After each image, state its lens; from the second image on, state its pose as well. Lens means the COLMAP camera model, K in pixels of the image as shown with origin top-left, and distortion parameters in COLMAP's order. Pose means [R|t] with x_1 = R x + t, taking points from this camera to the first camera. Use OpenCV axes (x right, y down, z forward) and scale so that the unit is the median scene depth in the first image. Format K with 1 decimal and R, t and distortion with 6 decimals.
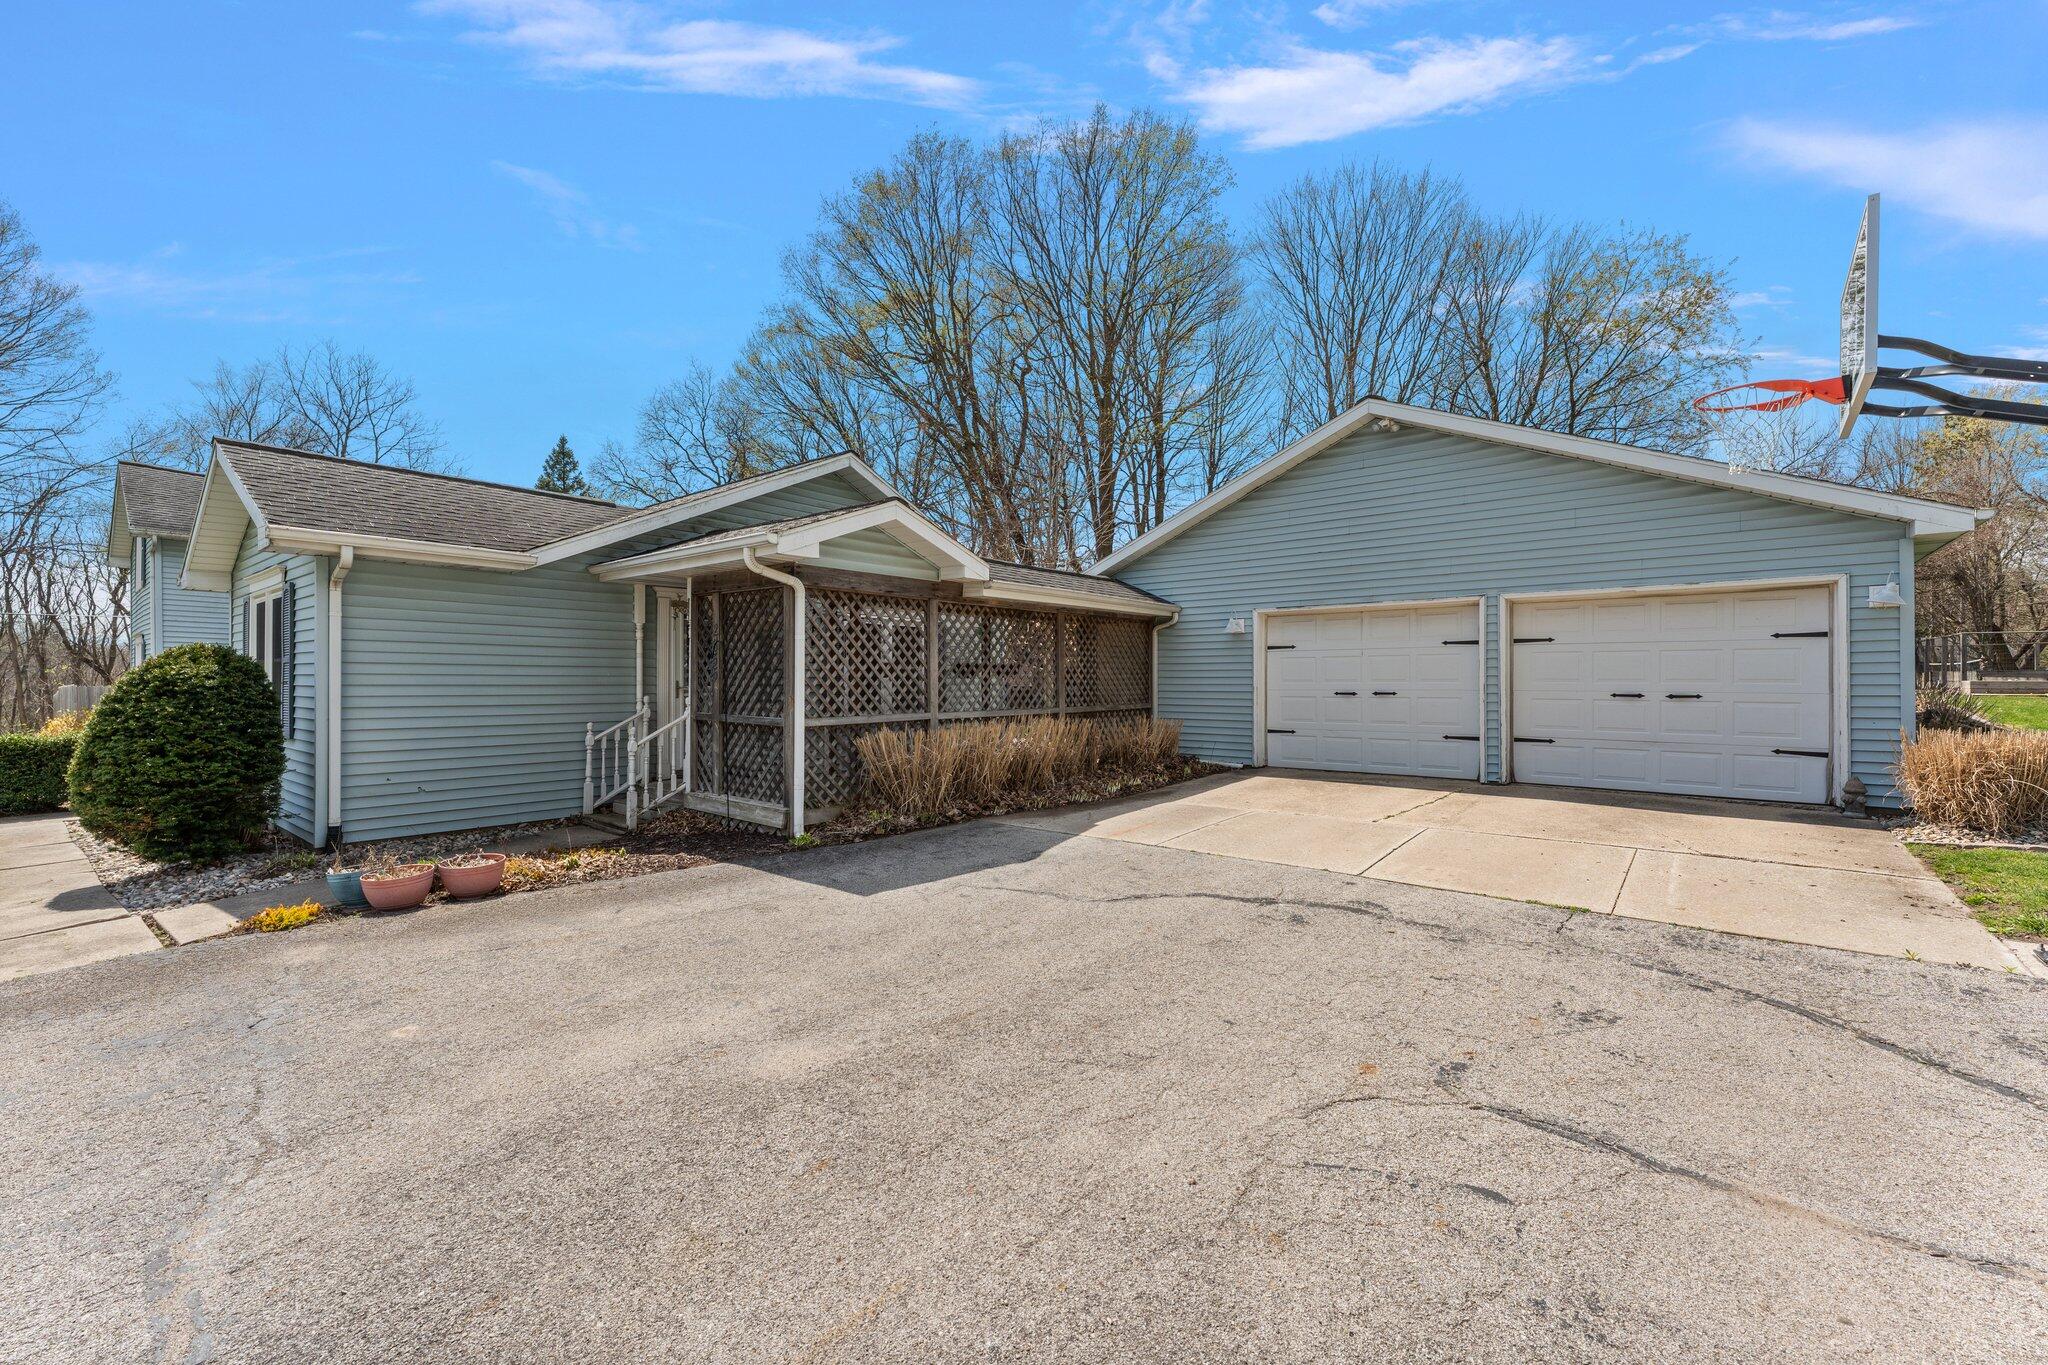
lens RADIAL K [[815.7, 0, 1021.6], [0, 815.7, 682.1], [0, 0, 1]] dist [0.002312, 0.000277]
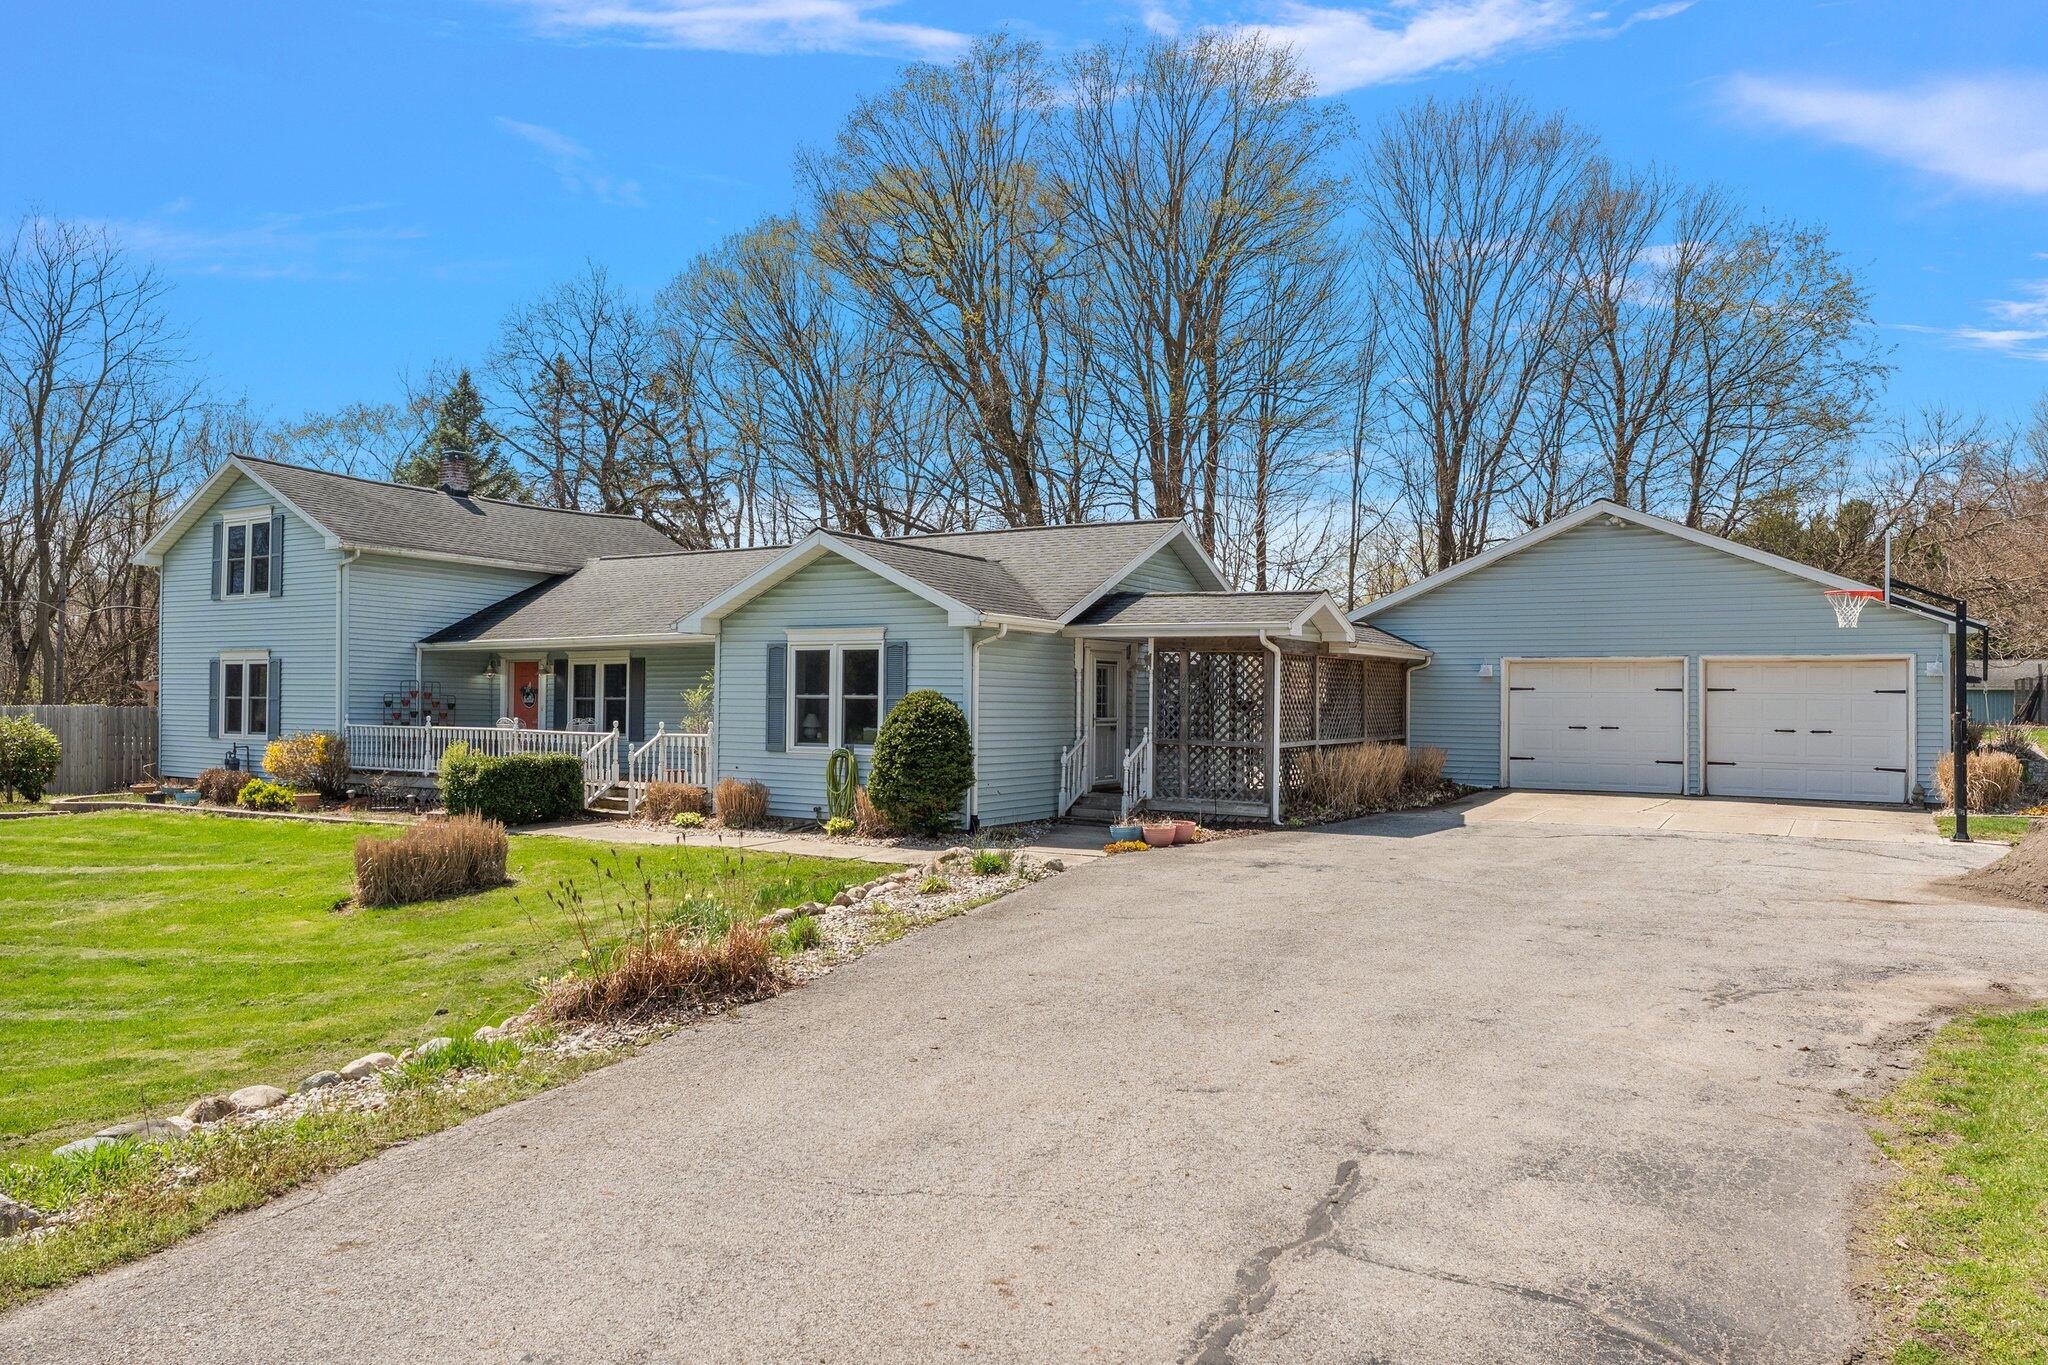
lens RADIAL K [[1369.9, 0, 1025.1], [0, 1369.9, 686.3], [0, 0, 1]] dist [0.007006, 0.000515]
pose [[0.988133, 0.011331, 0.153181, -0.772685], [-0.009713, 0.999889, -0.011307, -0.017257], [-0.153292, 0.009685, 0.988133, -0.961266]]
